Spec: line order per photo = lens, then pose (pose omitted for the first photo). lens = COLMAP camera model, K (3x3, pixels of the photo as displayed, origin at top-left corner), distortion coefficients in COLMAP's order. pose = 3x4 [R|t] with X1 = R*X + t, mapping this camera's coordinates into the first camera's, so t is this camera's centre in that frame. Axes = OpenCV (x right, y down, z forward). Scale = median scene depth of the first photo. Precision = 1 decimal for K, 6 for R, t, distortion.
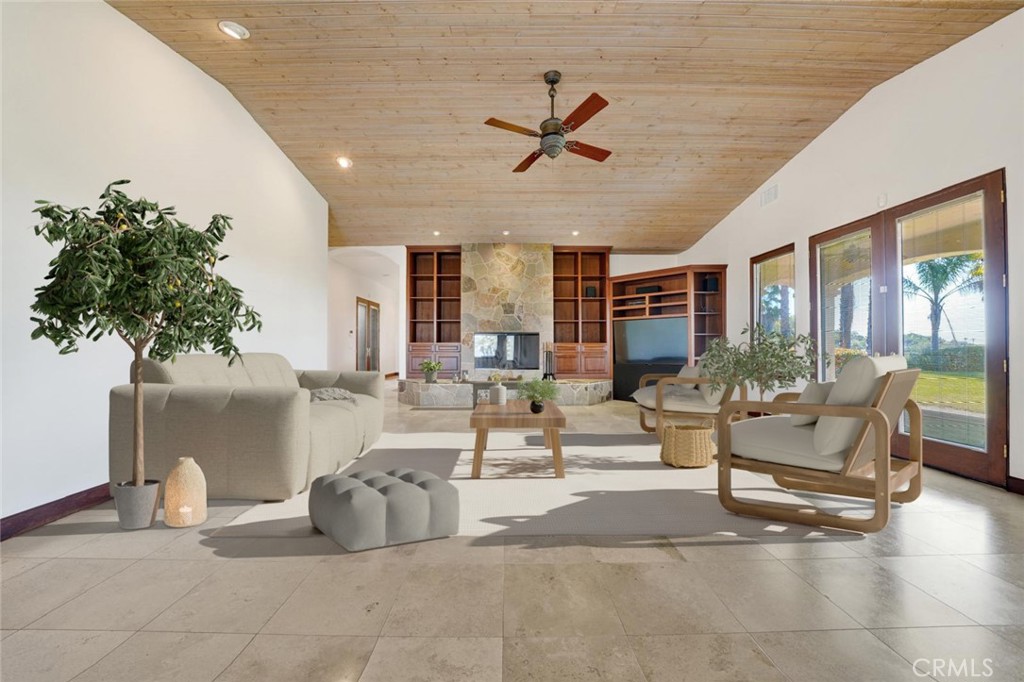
lens RADIAL K [[368.1, 0, 512.0], [0, 368.1, 341.0], [0, 0, 1]] dist [-0.000778, -0.000042]
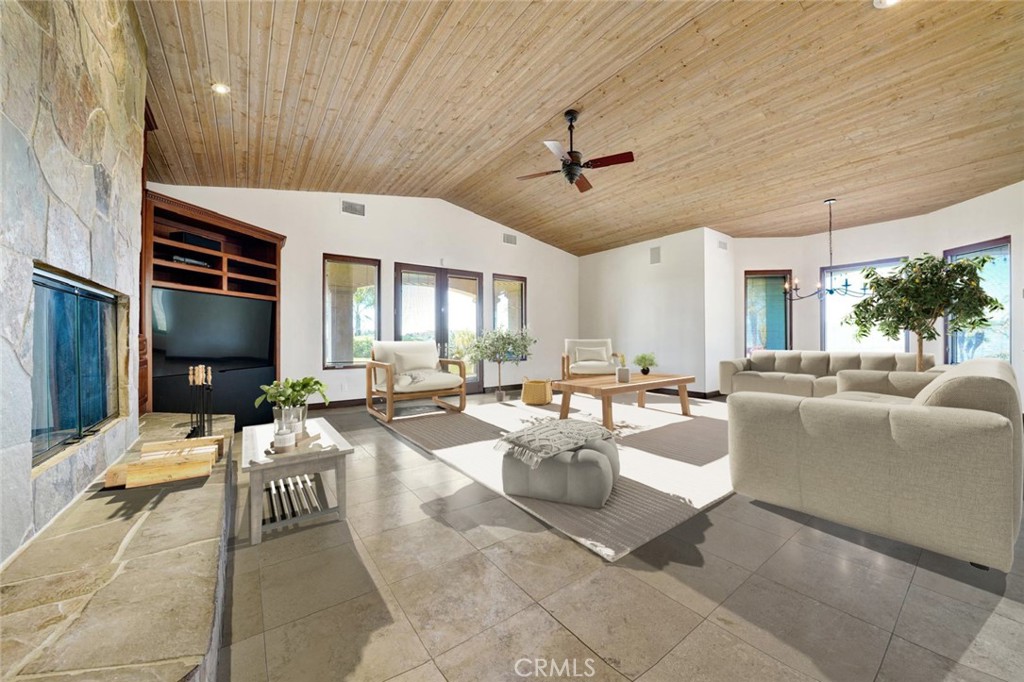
lens RADIAL K [[368.1, 0, 512.0], [0, 368.1, 341.0], [0, 0, 1]] dist [-0.000778, -0.000042]
pose [[-0.575103, -0.000656, 0.818081, -0.601831], [-0.008509, 0.999950, -0.005180, 0.021235], [-0.818037, -0.009940, -0.575080, 1.458887]]
